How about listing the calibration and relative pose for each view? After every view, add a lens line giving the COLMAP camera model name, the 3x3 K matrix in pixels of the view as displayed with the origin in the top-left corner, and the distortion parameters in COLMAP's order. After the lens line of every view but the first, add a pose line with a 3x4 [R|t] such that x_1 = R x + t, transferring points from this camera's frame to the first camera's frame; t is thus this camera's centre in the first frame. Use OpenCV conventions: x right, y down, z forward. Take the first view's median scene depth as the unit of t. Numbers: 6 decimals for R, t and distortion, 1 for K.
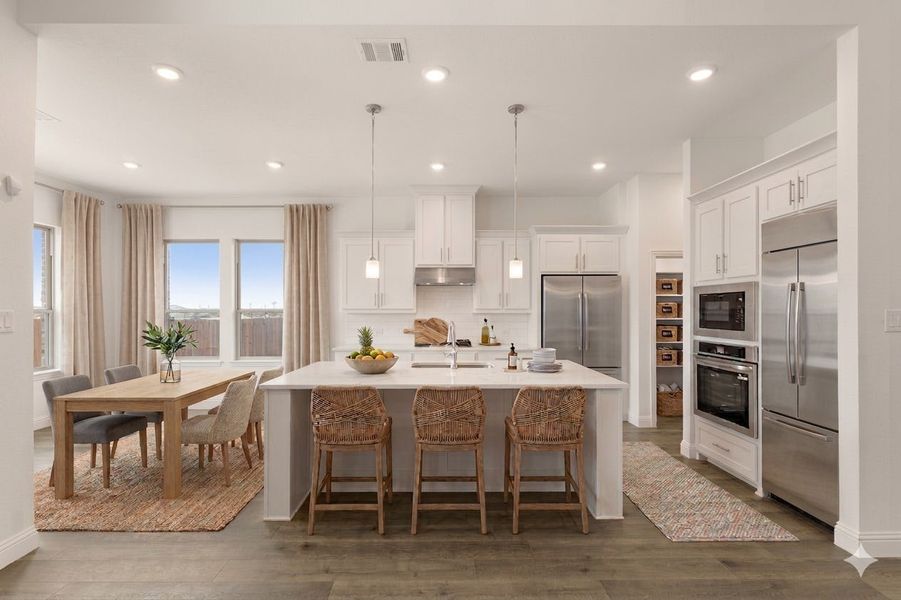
lens RADIAL K [[417.8, 0, 446.7], [0, 417.8, 307.5], [0, 0, 1]] dist [-0.004885, 0.001327]
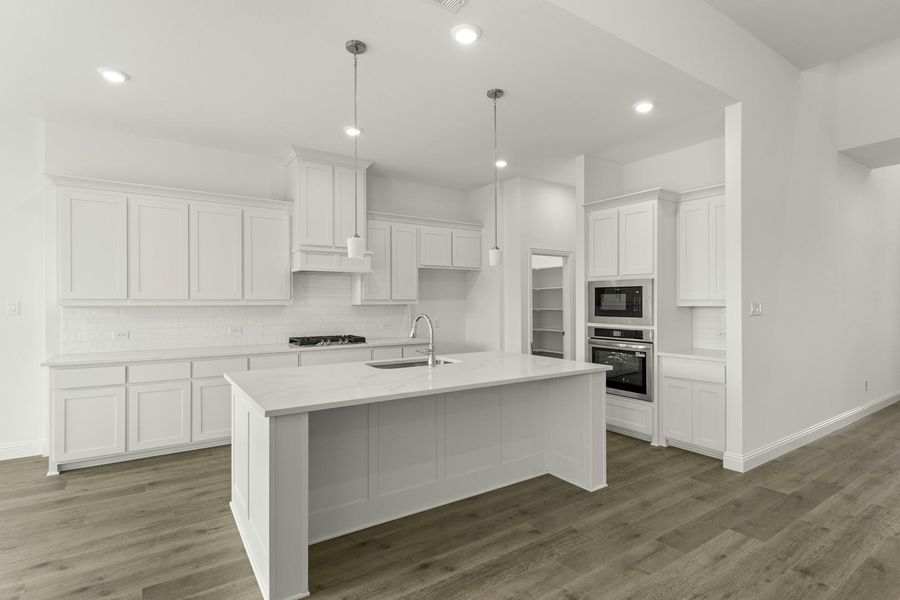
lens RADIAL K [[441.3, 0, 448.0], [0, 441.3, 301.4], [0, 0, 1]] dist [0.000107, -0.001012]
pose [[0.836931, 0.000329, 0.547308, -0.517211], [-0.003026, 0.999987, 0.004027, 0.004017], [-0.547300, -0.005026, 0.836922, 0.210825]]
